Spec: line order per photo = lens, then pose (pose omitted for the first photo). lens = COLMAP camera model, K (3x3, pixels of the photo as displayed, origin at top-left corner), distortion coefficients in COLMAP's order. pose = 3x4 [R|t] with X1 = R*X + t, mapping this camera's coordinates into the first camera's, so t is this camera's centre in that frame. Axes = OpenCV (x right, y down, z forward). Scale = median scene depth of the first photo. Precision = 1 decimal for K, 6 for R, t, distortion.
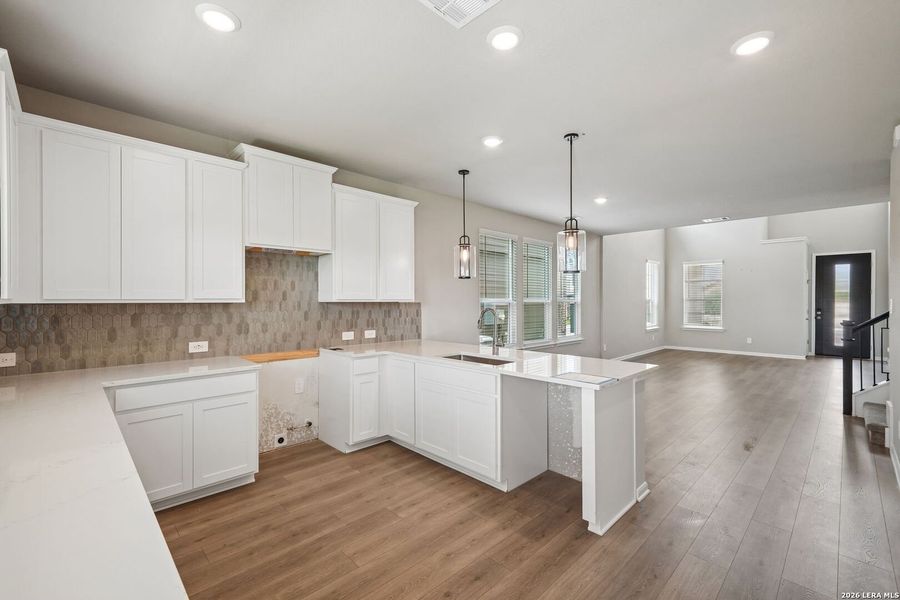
lens RADIAL K [[391.3, 0, 444.3], [0, 391.3, 300.1], [0, 0, 1]] dist [0.007217, 0.001840]
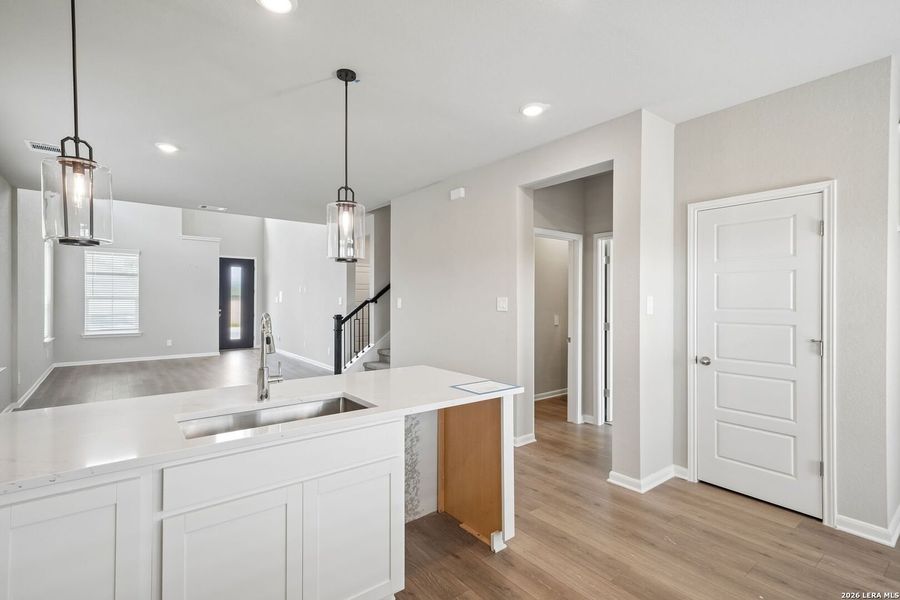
lens RADIAL K [[442.3, 0, 449.0], [0, 442.3, 296.2], [0, 0, 1]] dist [0.010599, 0.000235]
pose [[0.141812, 0.005889, 0.989876, -0.427928], [-0.003657, 0.999979, -0.005425, -0.006451], [-0.989887, -0.002851, 0.141830, 0.608248]]
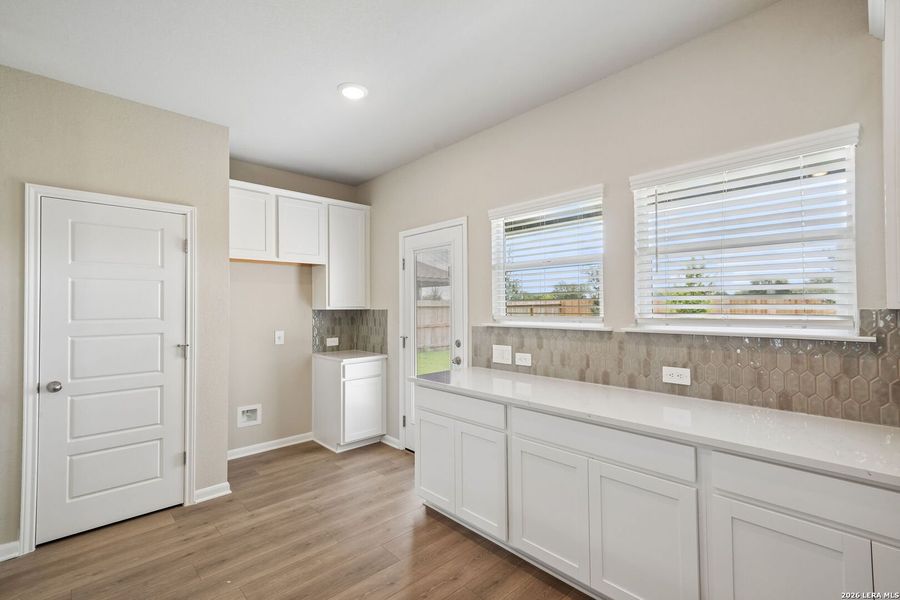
lens RADIAL K [[406.3, 0, 450.3], [0, 406.3, 301.1], [0, 0, 1]] dist [0.011511, -0.000304]
pose [[-0.999481, 0.011810, 0.029963, -0.132876], [0.011234, 0.999750, -0.019321, -0.000737], [-0.030184, -0.018975, -0.999364, 0.858135]]
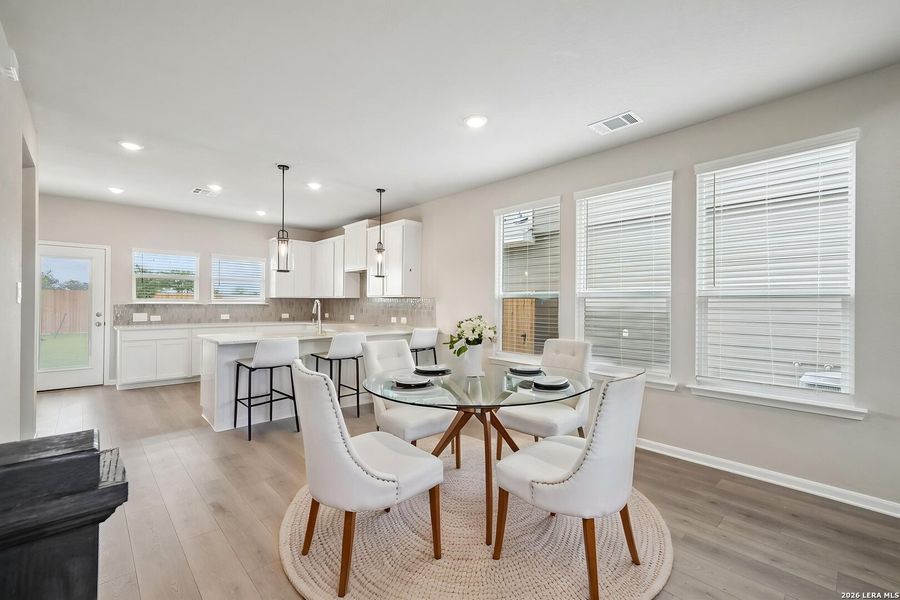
lens RADIAL K [[391.3, 0, 450.6], [0, 391.3, 301.4], [0, 0, 1]] dist [0.007217, 0.001840]
pose [[-0.025896, 0.000367, -0.999665, 1.415873], [-0.000970, 0.999999, 0.000392, 0.021640], [0.999664, 0.000980, -0.025896, 1.396927]]
